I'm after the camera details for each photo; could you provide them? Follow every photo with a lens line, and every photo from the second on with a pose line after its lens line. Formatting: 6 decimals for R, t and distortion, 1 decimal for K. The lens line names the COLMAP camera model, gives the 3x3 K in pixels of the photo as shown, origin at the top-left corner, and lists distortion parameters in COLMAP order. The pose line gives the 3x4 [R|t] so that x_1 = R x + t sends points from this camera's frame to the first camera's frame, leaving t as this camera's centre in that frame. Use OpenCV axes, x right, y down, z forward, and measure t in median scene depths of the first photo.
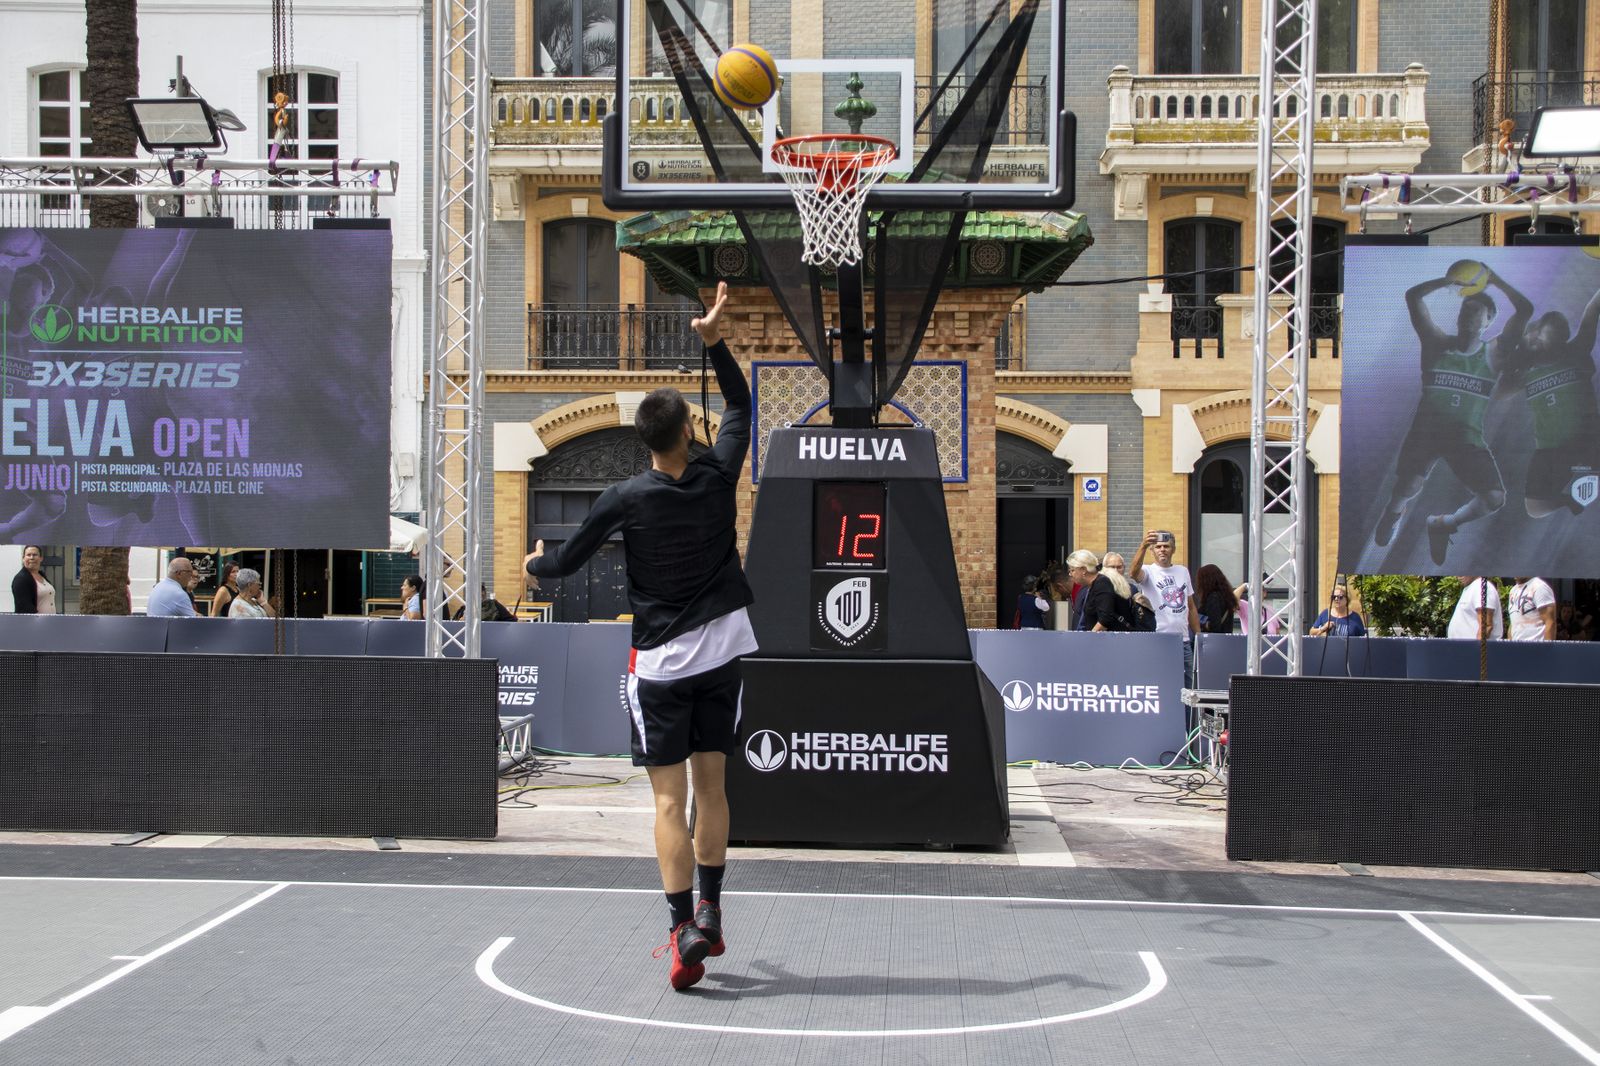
lens RADIAL K [[2300.0, 0, 800.0], [0, 2300.0, 533.0], [0, 0, 1]] dist [0.026199, 0.211145]
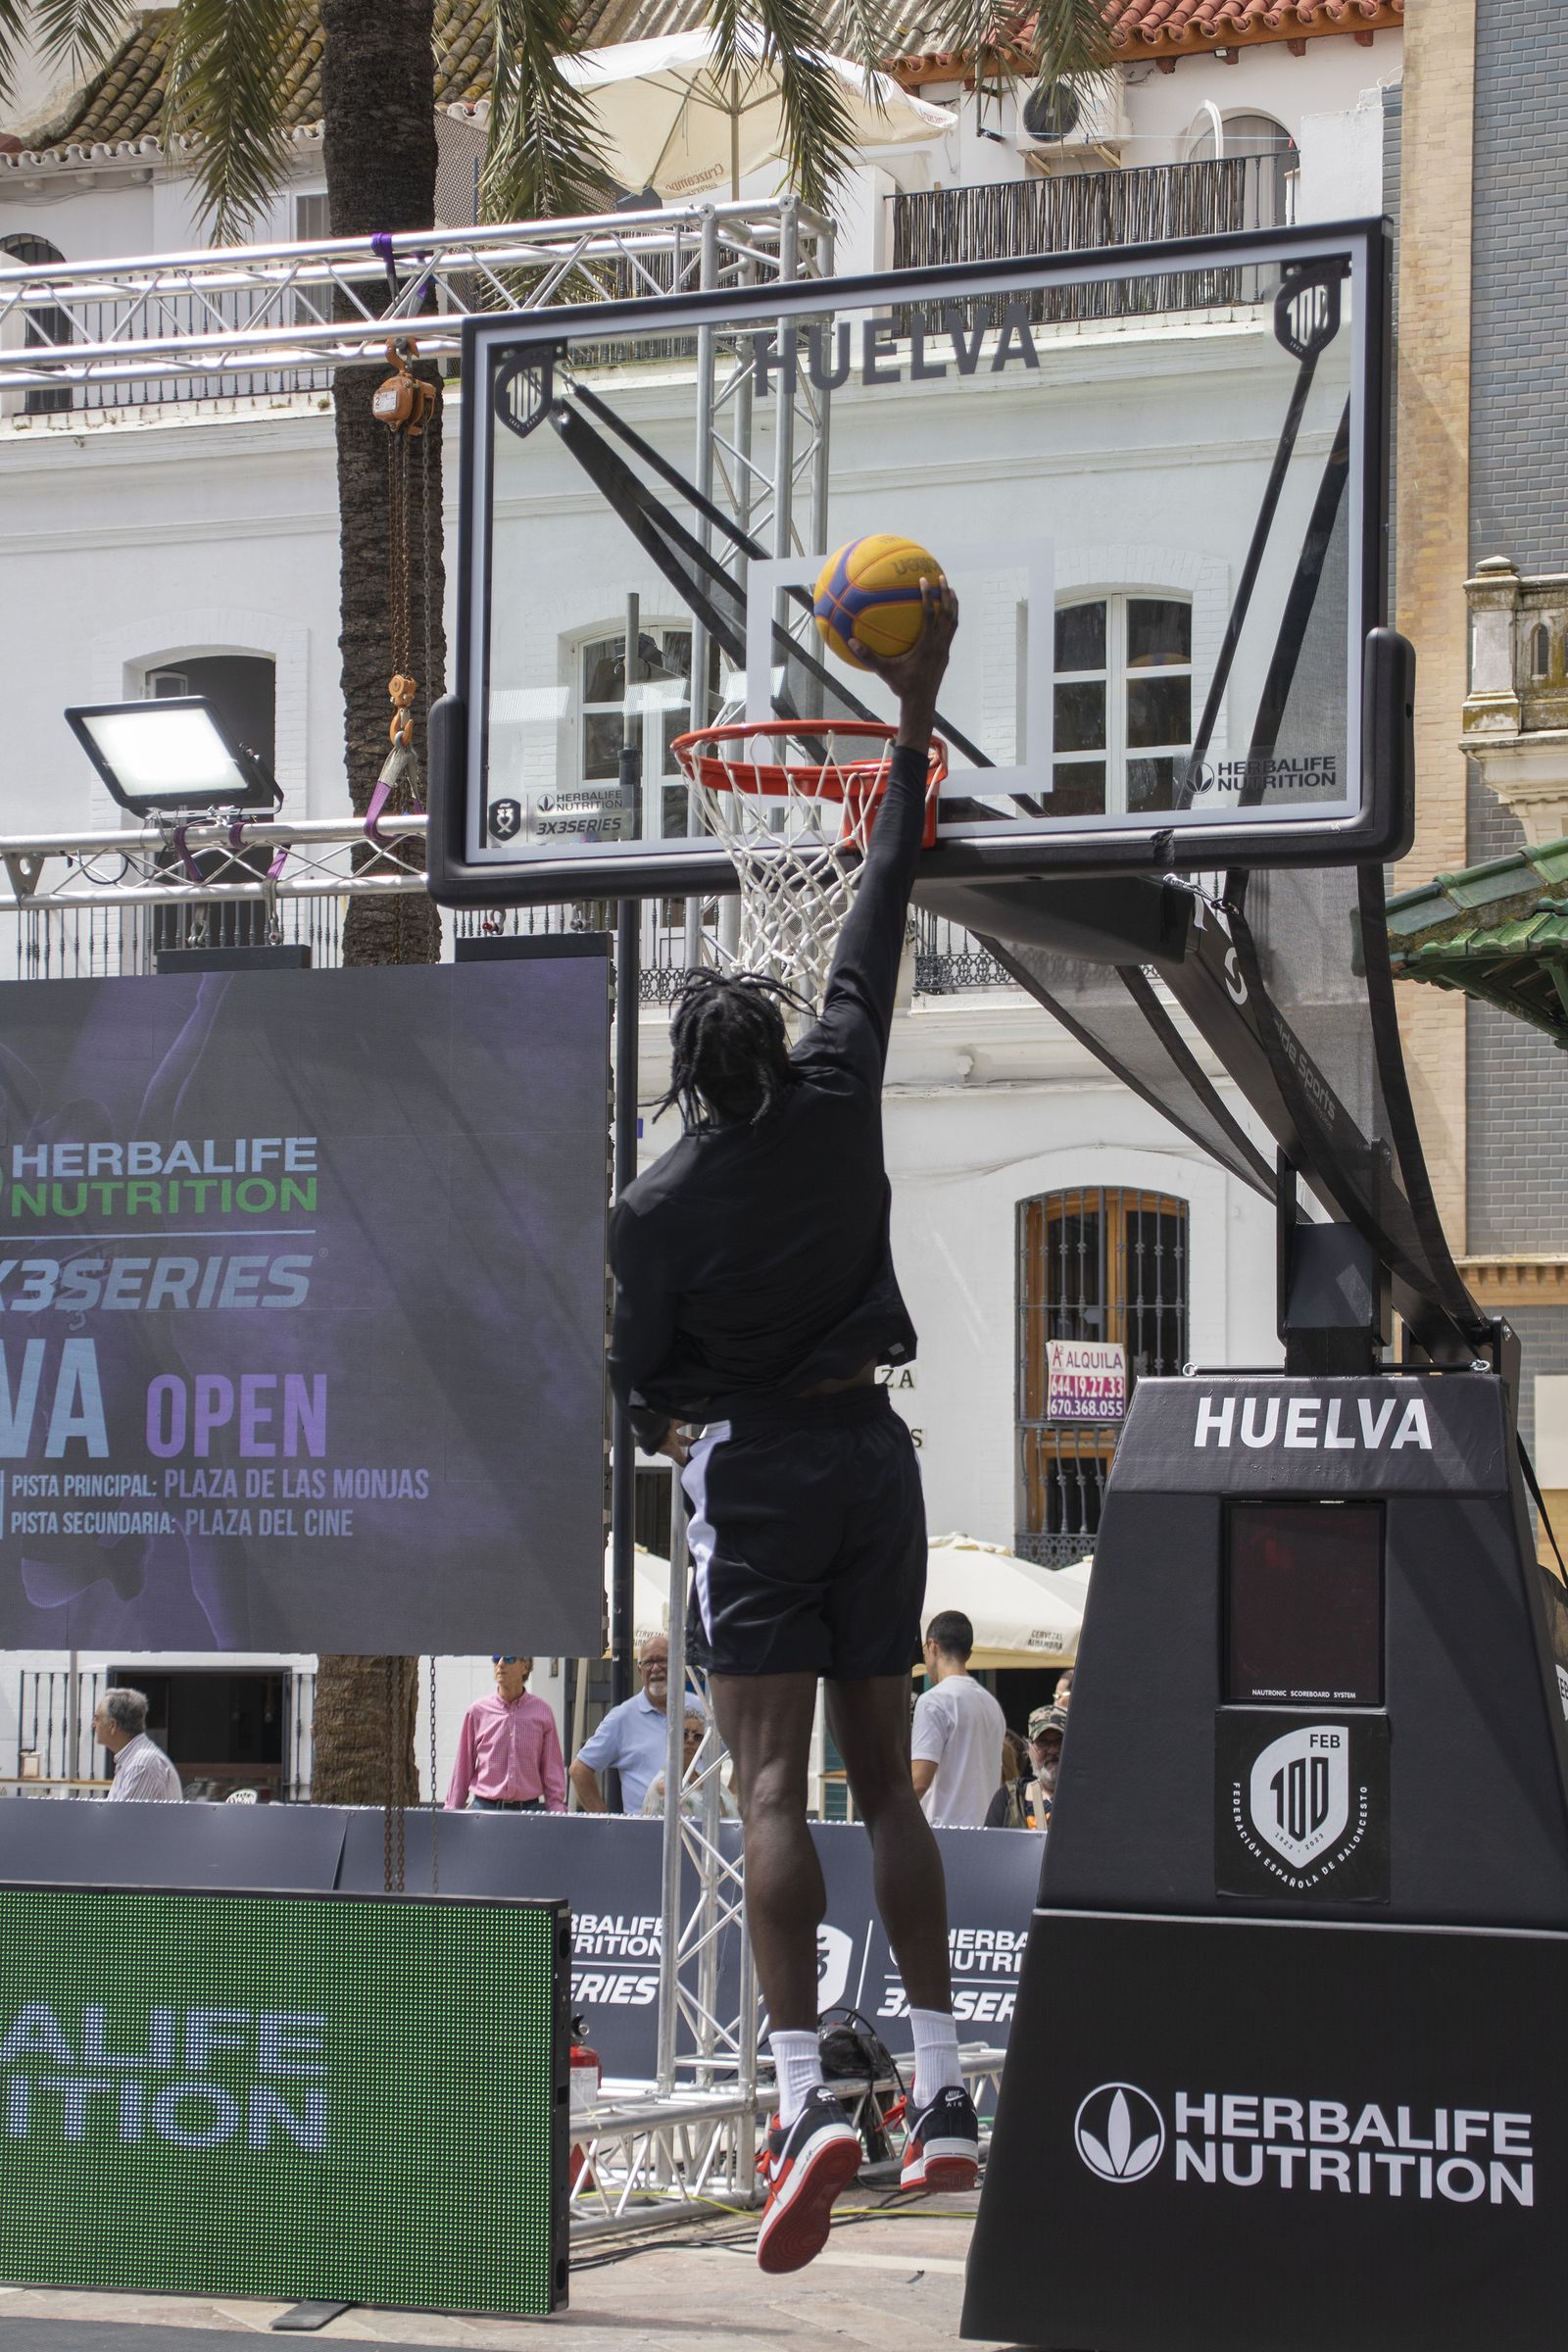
lens RADIAL K [[5404.8, 0, 778.3], [0, 5404.8, 1193.6], [0, 0, 1]] dist [0.301941, 1.259001]
pose [[0.935040, -0.025359, -0.353635, 0.231599], [-0.003817, 0.996661, -0.081564, 0.002950], [0.354523, 0.077615, 0.931820, 0.013155]]
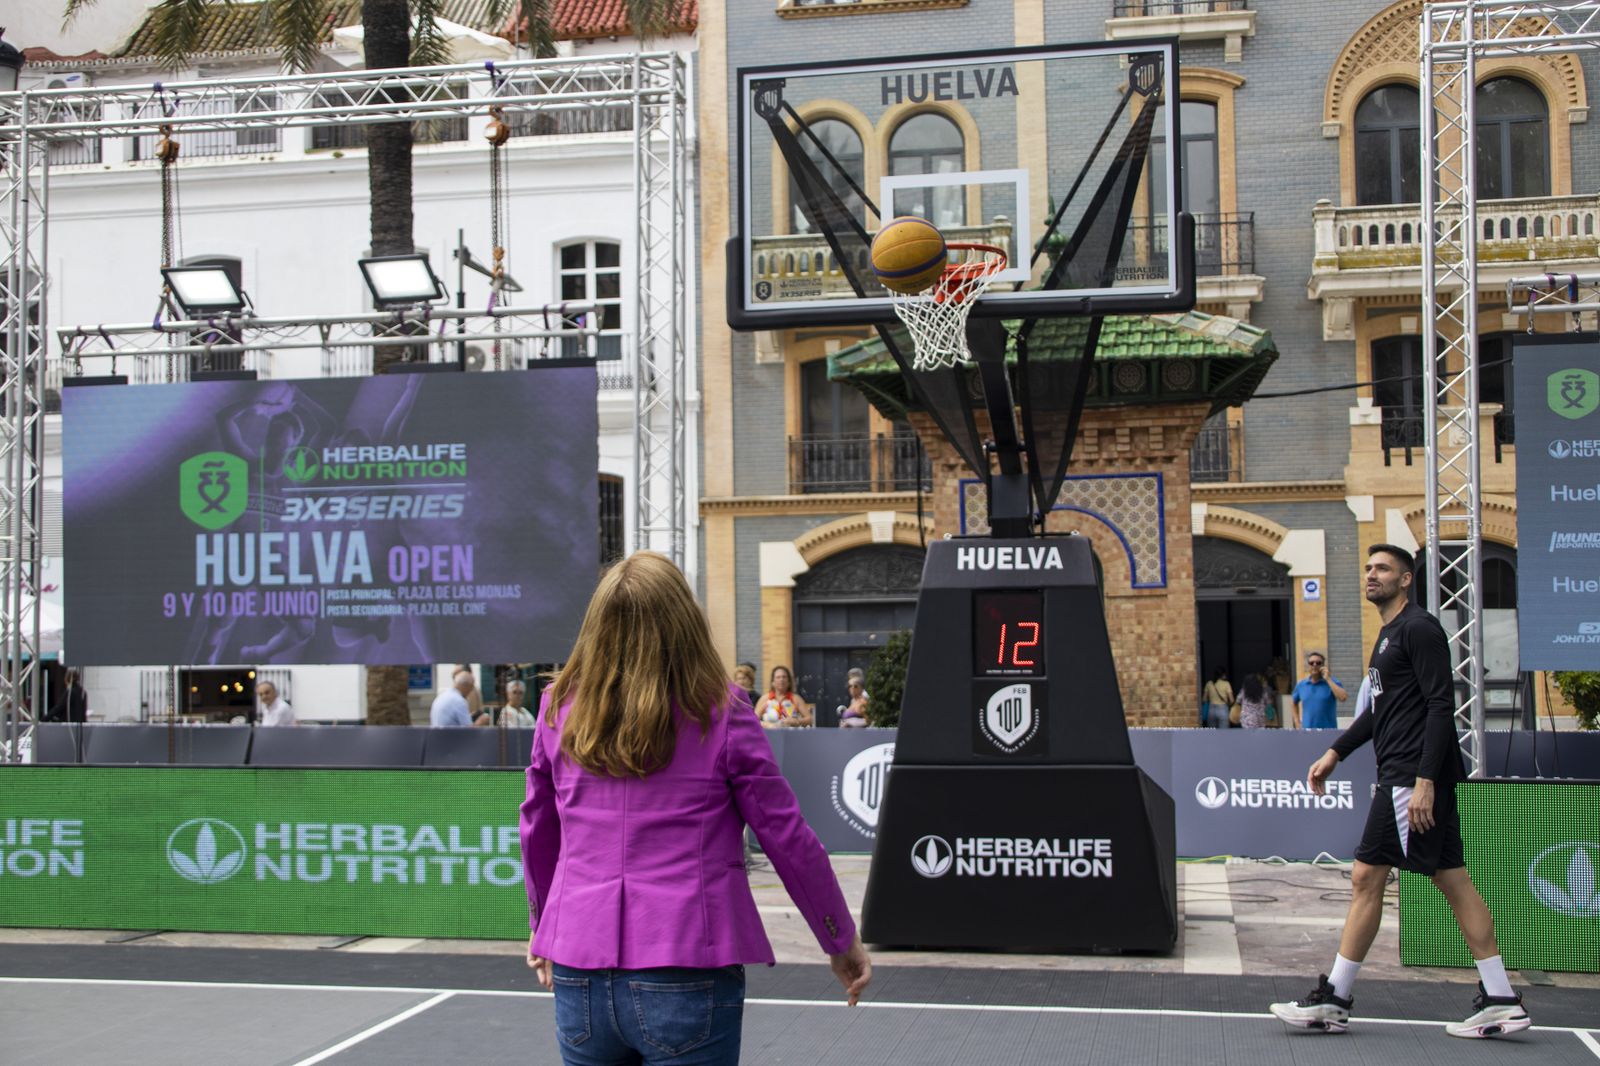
lens RADIAL K [[2022.2, 0, 793.6], [0, 2022.2, 528.3], [0, 0, 1]] dist [-0.028744, 0.199484]
pose [[0.990351, -0.027886, -0.135745, 0.040031], [0.020533, 0.998260, -0.055268, -0.001827], [0.137051, 0.051948, 0.989201, 0.078694]]
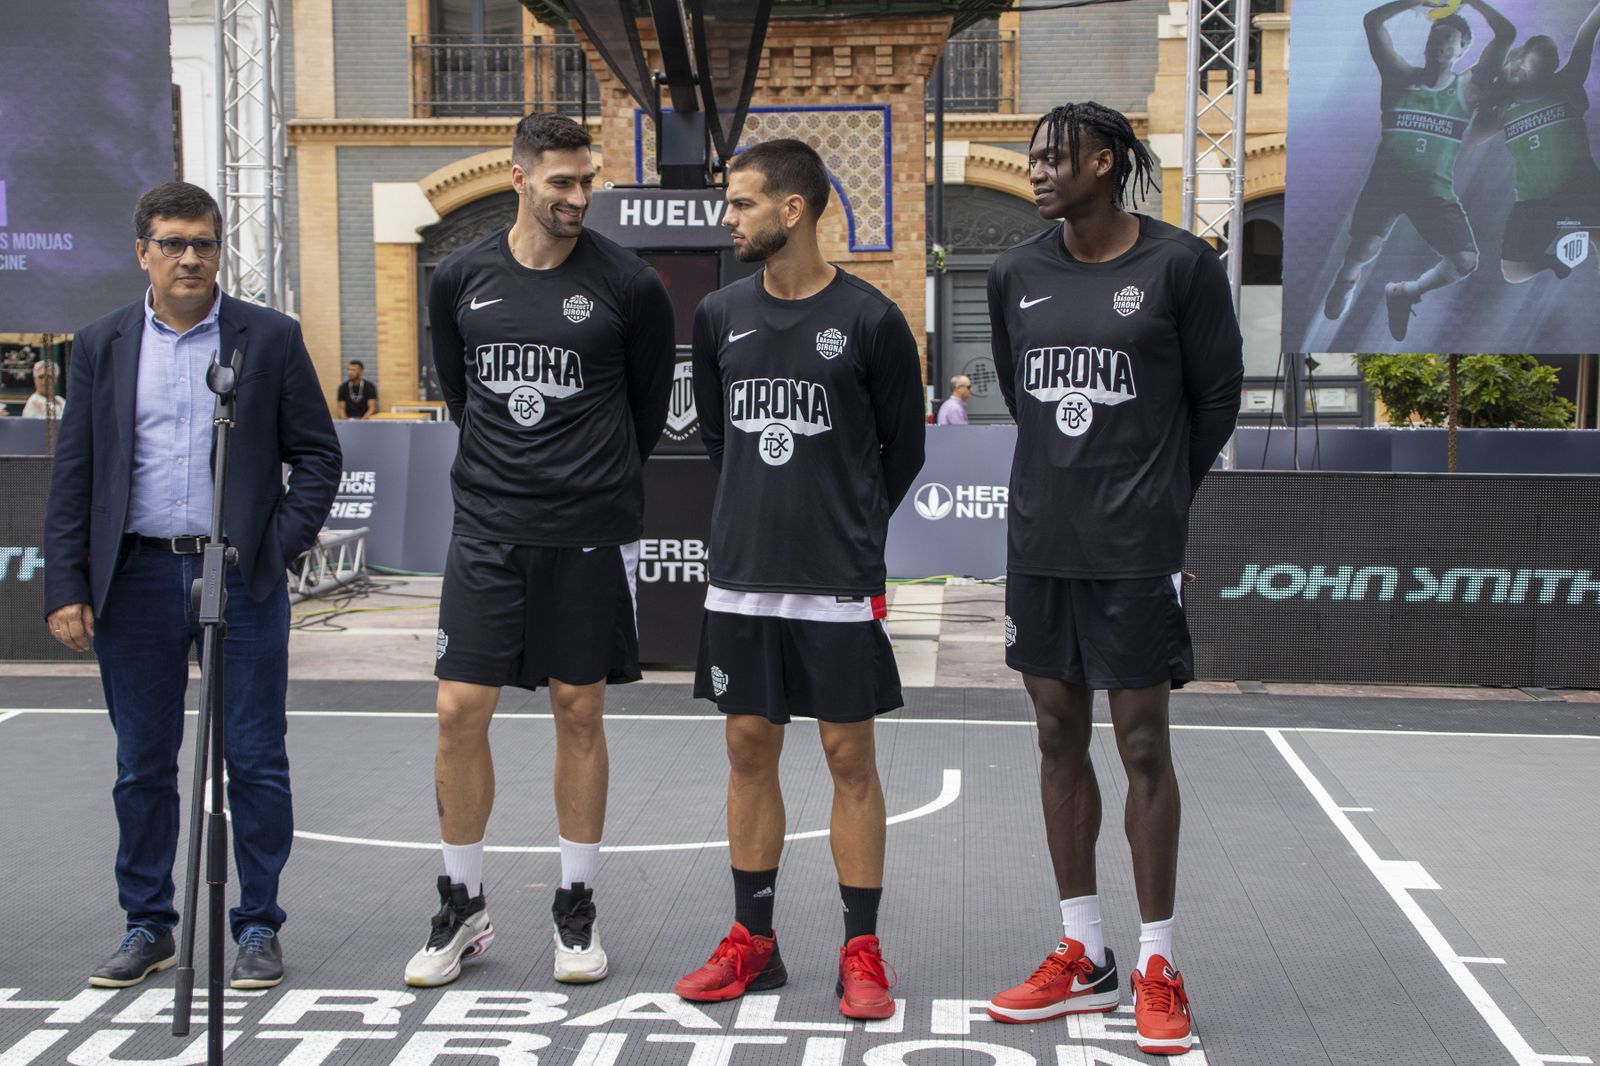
lens RADIAL K [[2833.3, 0, 786.7], [0, 2833.3, 535.6], [0, 0, 1]] dist [0.155880, 0.310182]
pose [[0.999914, -0.009276, -0.009317, 0.057157], [0.009962, 0.997014, 0.076577, 0.002497], [0.008579, -0.076664, 0.997020, -0.061495]]
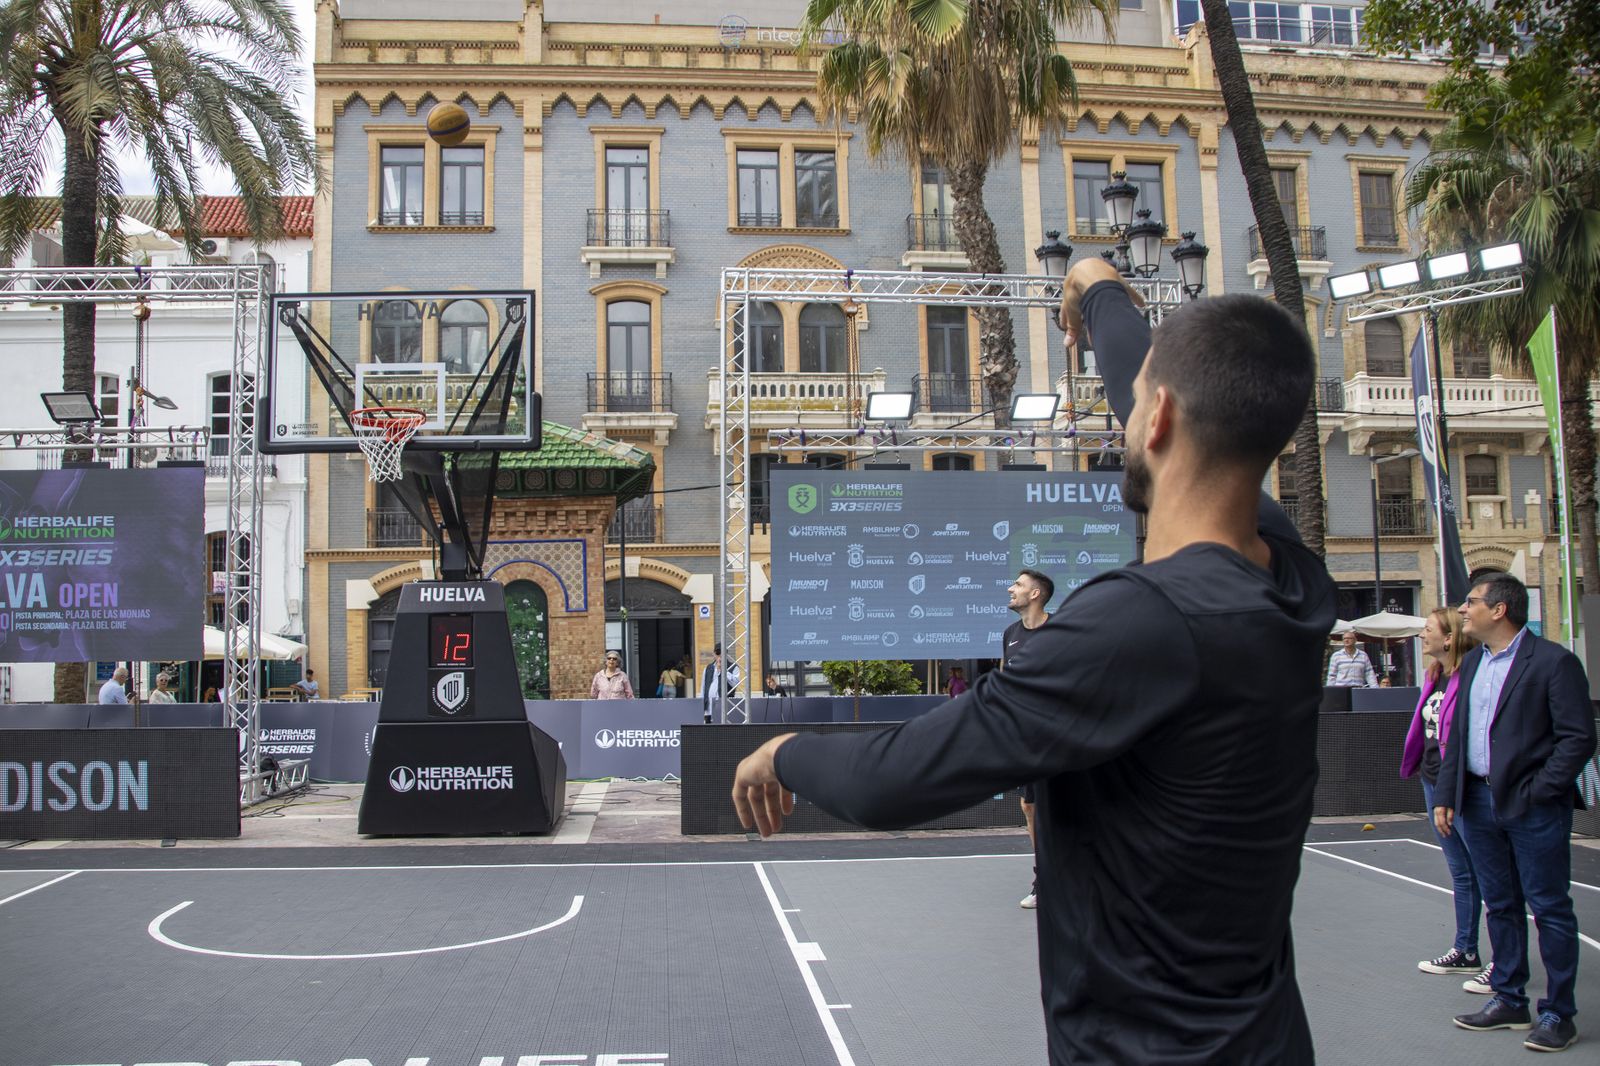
lens RADIAL K [[1347.6, 0, 798.3], [0, 1347.6, 540.1], [0, 0, 1]] dist [-0.166779, 0.121130]
pose [[0.987237, -0.017666, 0.158273, 0.094158], [0.029056, 0.997128, -0.069941, -0.001215], [-0.156583, 0.073647, 0.984915, 0.009700]]
